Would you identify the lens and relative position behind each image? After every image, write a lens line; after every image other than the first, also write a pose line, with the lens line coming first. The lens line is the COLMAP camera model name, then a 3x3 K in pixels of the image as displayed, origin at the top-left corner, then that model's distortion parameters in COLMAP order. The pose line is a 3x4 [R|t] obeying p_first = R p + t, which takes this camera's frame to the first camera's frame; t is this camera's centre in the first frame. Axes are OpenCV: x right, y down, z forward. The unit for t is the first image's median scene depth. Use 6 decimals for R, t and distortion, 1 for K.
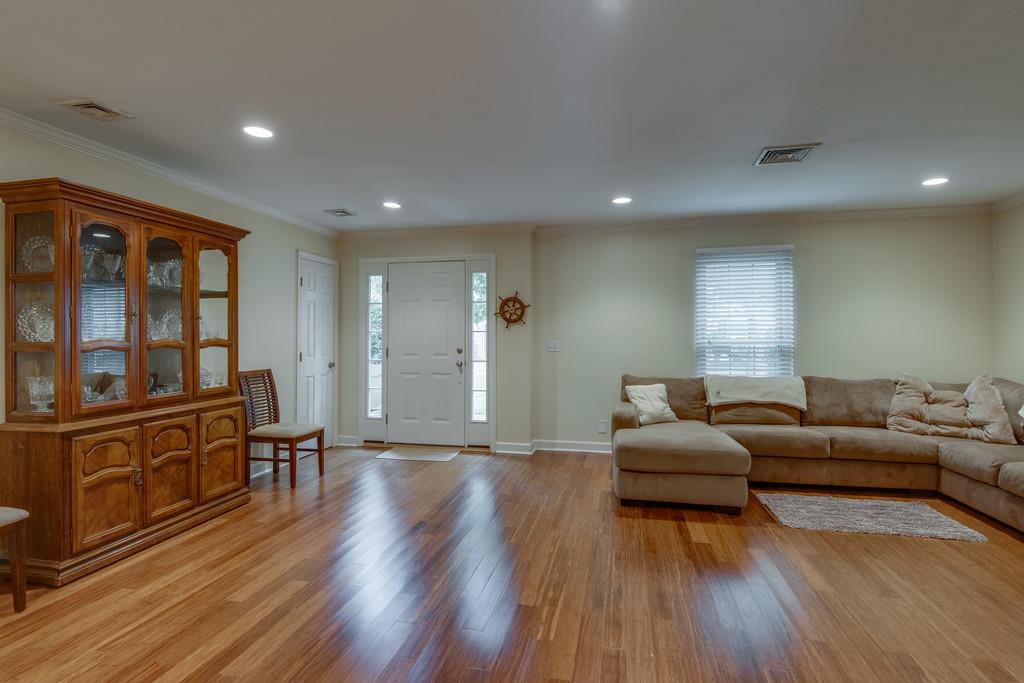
lens RADIAL K [[491.2, 0, 512.9], [0, 491.2, 339.3], [0, 0, 1]] dist [0.010497, -0.000578]
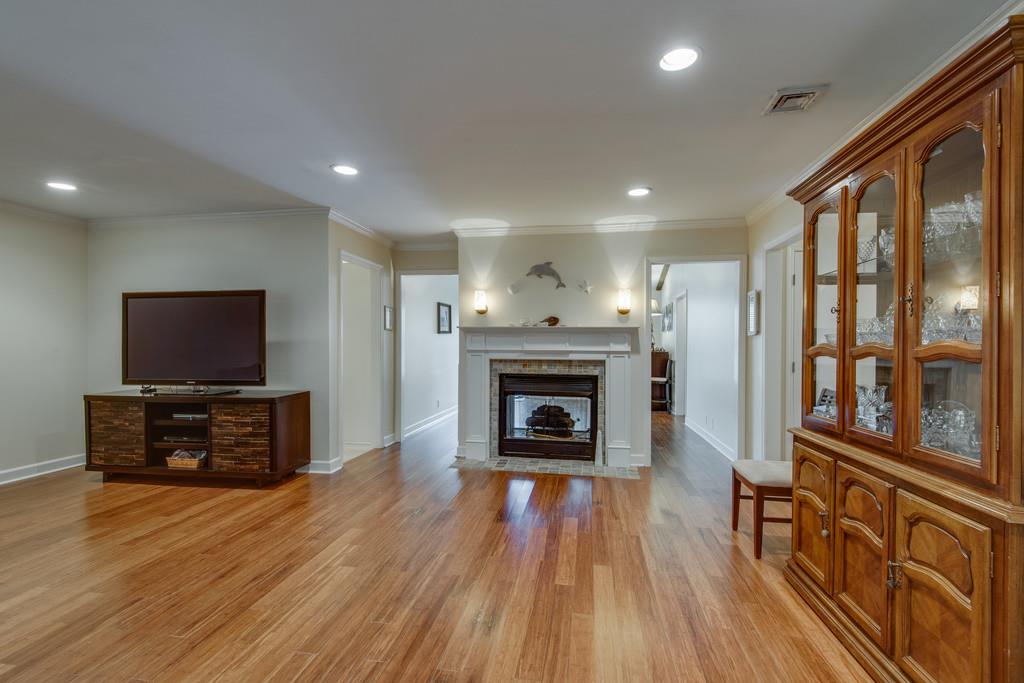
lens RADIAL K [[467.6, 0, 516.3], [0, 467.6, 340.2], [0, 0, 1]] dist [0.033573, -0.024043]
pose [[-0.998718, -0.001438, -0.050606, -0.153796], [-0.001059, 0.999971, -0.007505, 0.001450], [0.050615, -0.007442, -0.998691, 1.058846]]
